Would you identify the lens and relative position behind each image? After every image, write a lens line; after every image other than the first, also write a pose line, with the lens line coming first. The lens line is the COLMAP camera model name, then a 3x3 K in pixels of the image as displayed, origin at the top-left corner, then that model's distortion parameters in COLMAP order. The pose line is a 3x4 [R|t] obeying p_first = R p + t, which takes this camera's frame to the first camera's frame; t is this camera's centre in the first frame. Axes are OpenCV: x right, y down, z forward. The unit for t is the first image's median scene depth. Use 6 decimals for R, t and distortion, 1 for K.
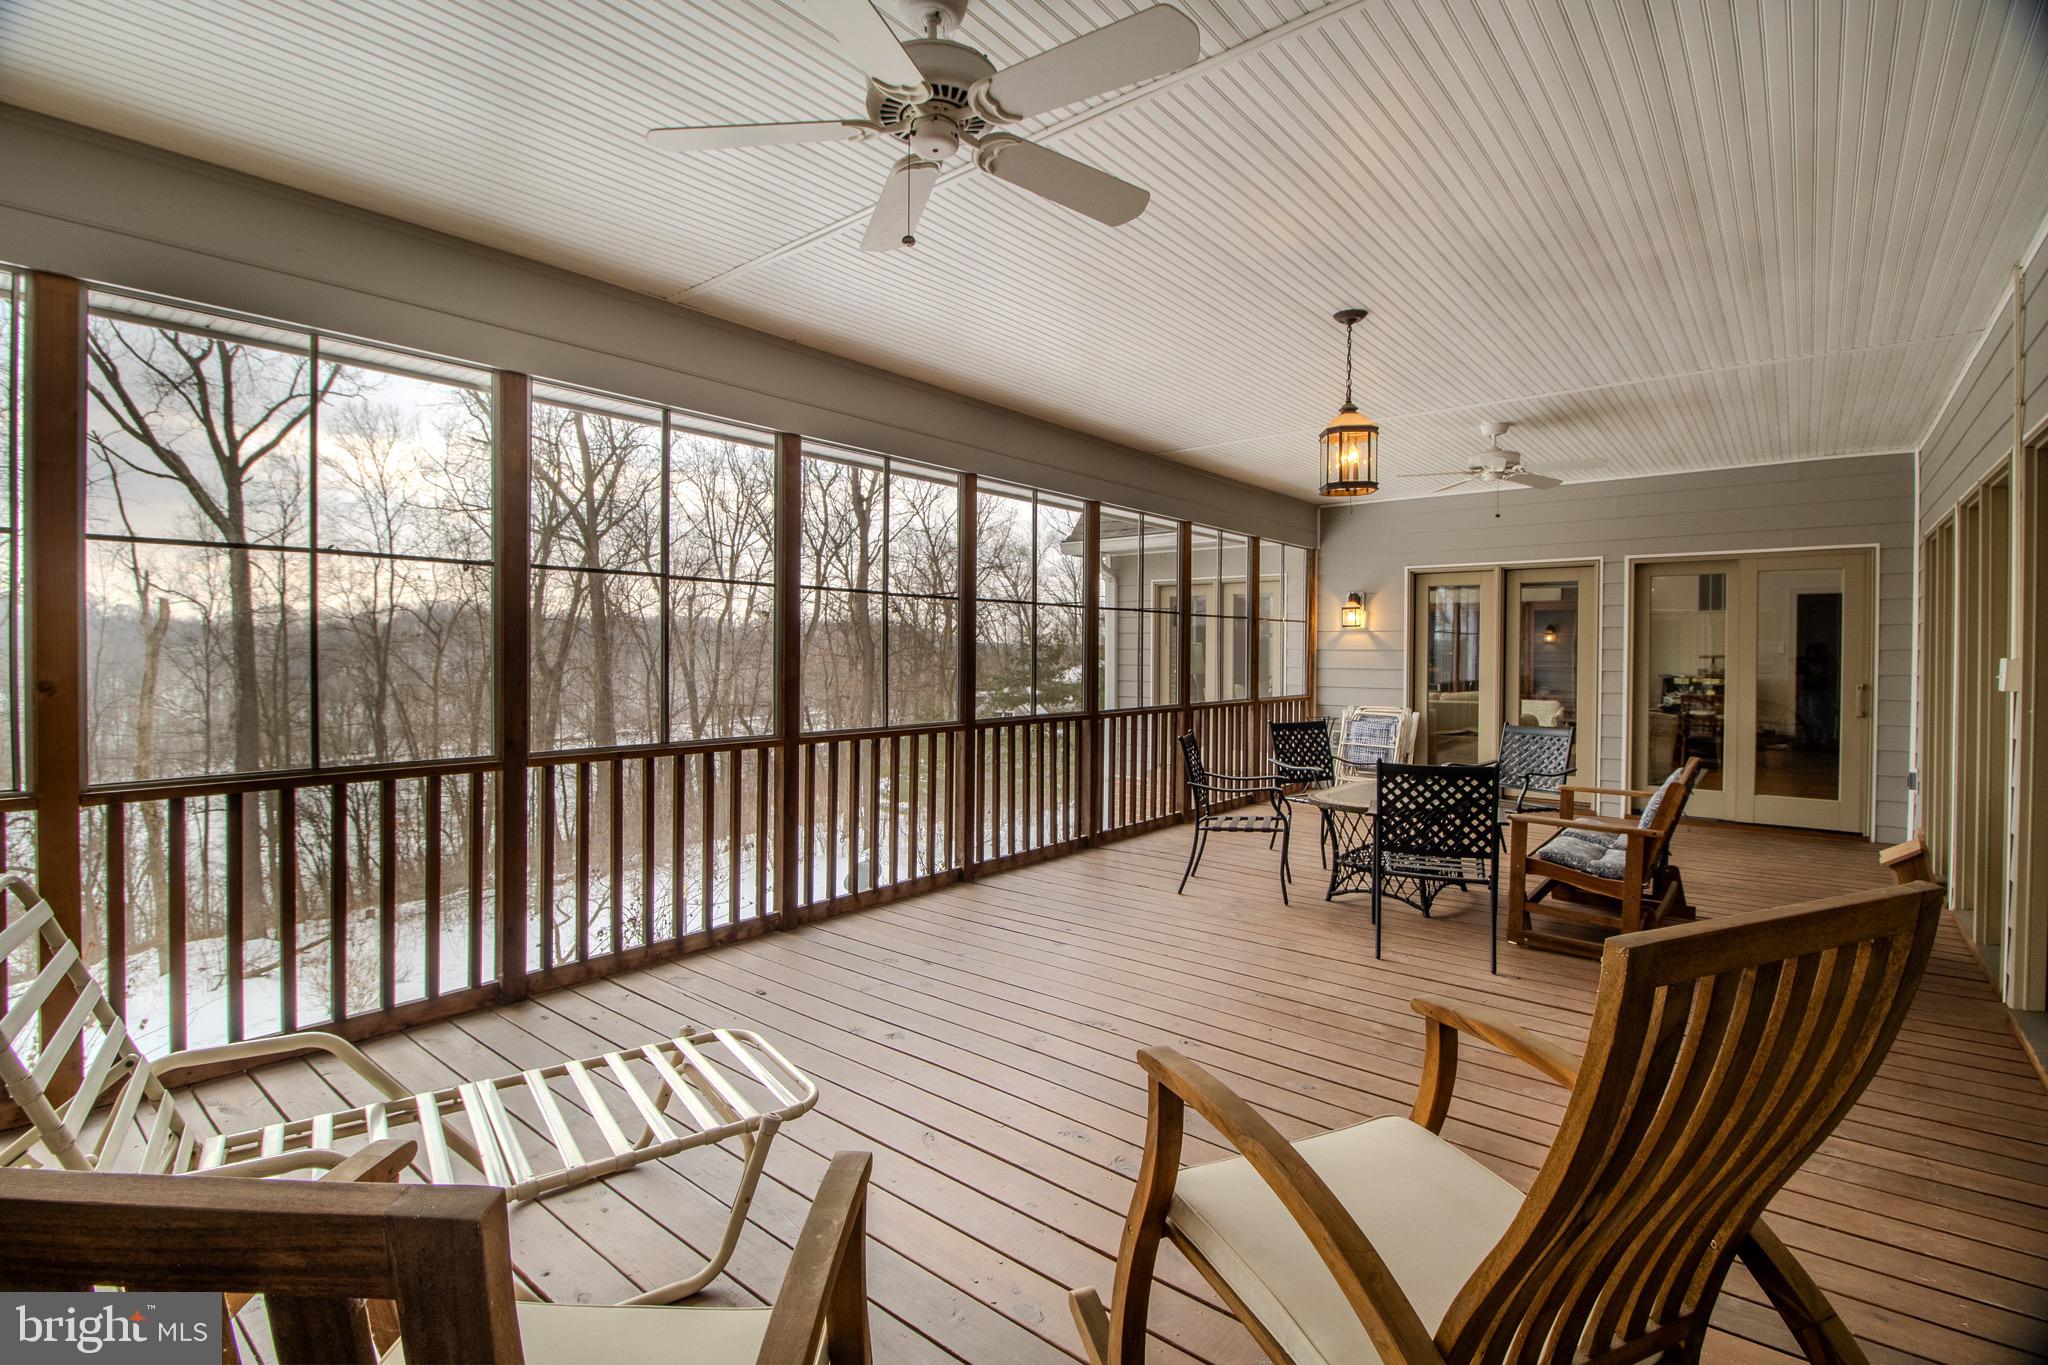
lens RADIAL K [[953.0, 0, 1023.8], [0, 953.0, 661.2], [0, 0, 1]] dist [0.002932, -0.012598]
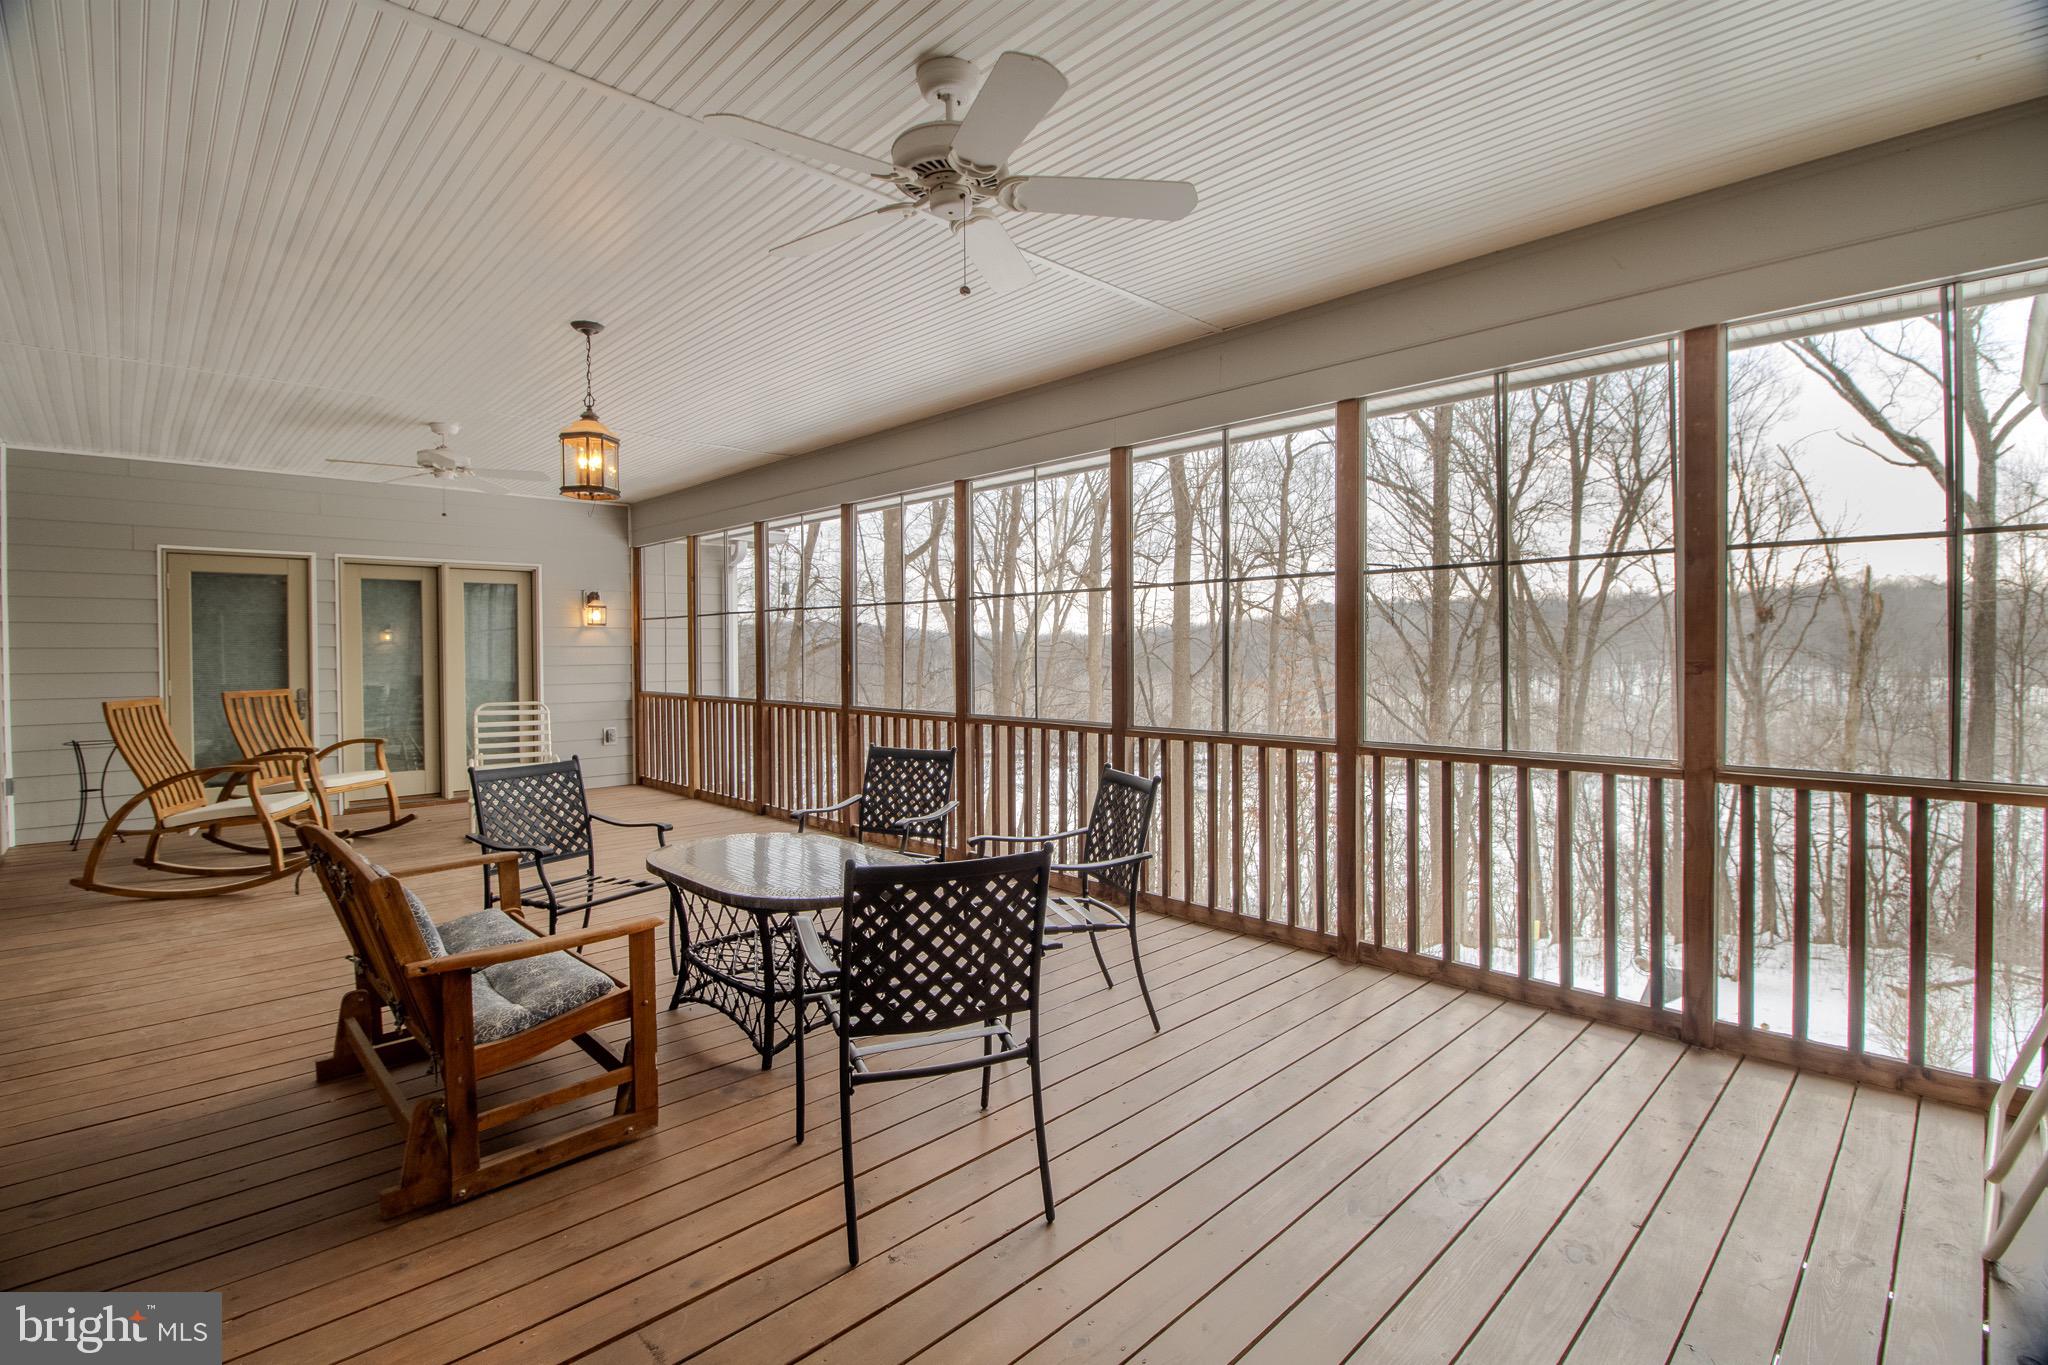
lens RADIAL K [[945.3, 0, 1020.8], [0, 945.3, 667.0], [0, 0, 1]] dist [0.003100, -0.014384]
pose [[-0.123348, 0.012708, -0.992282, 0.731575], [-0.002007, 0.999913, 0.013055, -0.002462], [0.992361, 0.003602, -0.123312, 0.892606]]
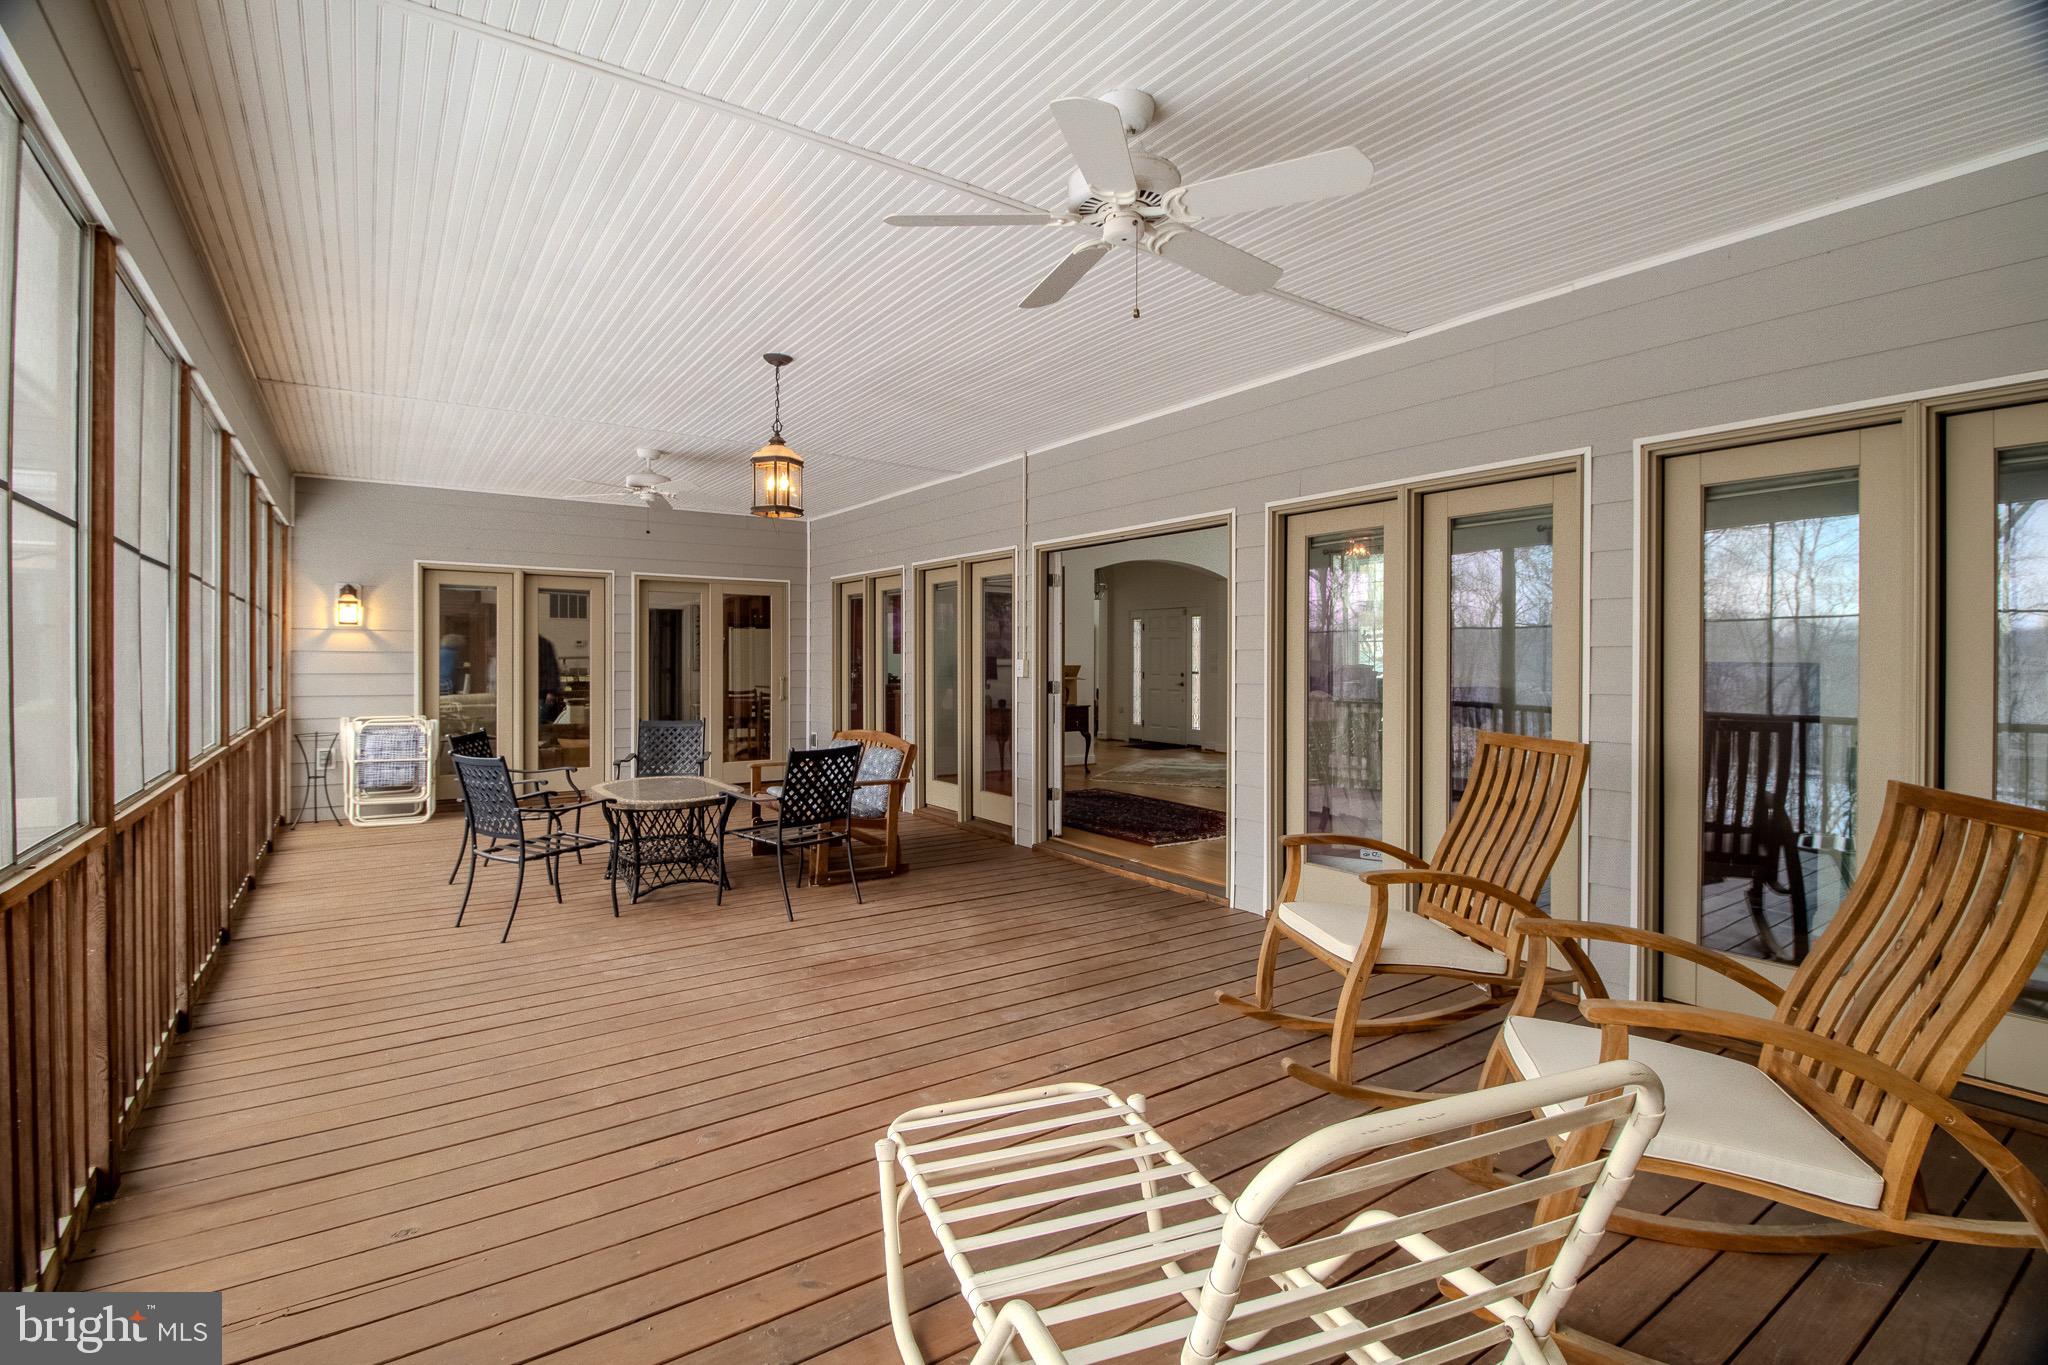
lens RADIAL K [[940.0, 0, 1017.9], [0, 940.0, 666.2], [0, 0, 1]] dist [-0.000076, -0.013750]
pose [[0.259580, -0.013188, 0.965631, -0.176891], [0.007213, 0.999905, 0.011717, -0.002283], [-0.965695, 0.003923, 0.259651, 0.117882]]
